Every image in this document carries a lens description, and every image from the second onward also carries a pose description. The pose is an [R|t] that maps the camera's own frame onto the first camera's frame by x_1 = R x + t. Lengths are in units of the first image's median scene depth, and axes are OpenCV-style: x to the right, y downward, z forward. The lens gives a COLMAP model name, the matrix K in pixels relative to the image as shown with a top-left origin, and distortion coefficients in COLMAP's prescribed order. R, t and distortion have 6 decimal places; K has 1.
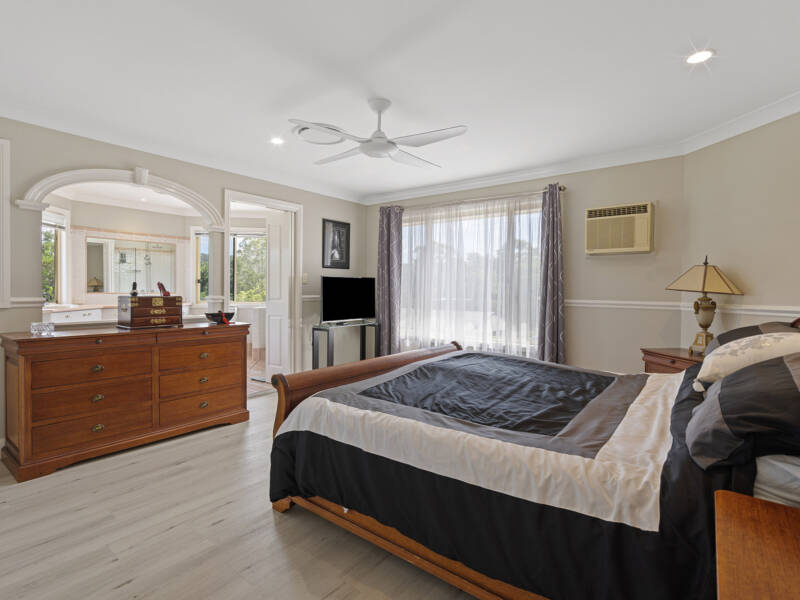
lens RADIAL K [[407.4, 0, 395.1], [0, 407.4, 287.5], [0, 0, 1]] dist [-0.002026, -0.001132]
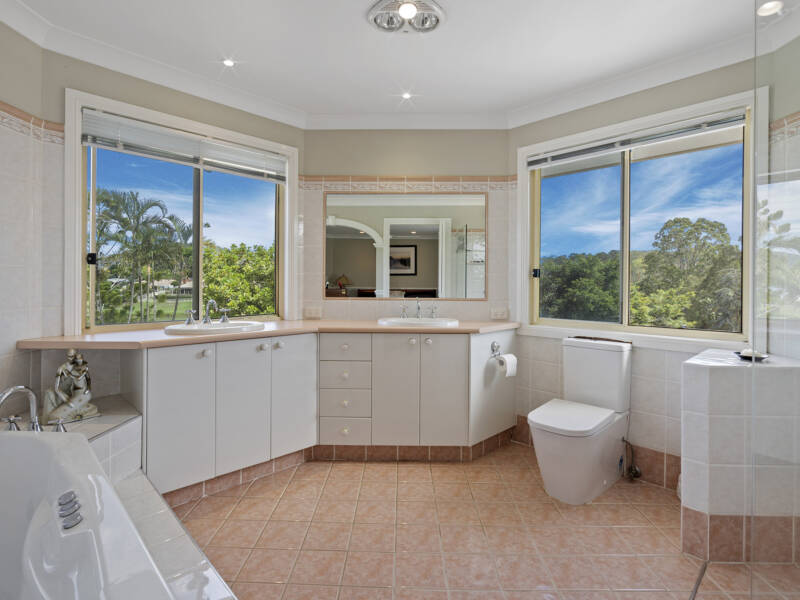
lens RADIAL K [[407.4, 0, 395.1], [0, 407.4, 287.5], [0, 0, 1]] dist [-0.002026, -0.001132]
pose [[0.593855, 0.005198, -0.804556, -0.226826], [-0.000517, 0.999981, 0.006079, -0.002977], [0.804572, -0.003194, 0.593846, 0.631848]]
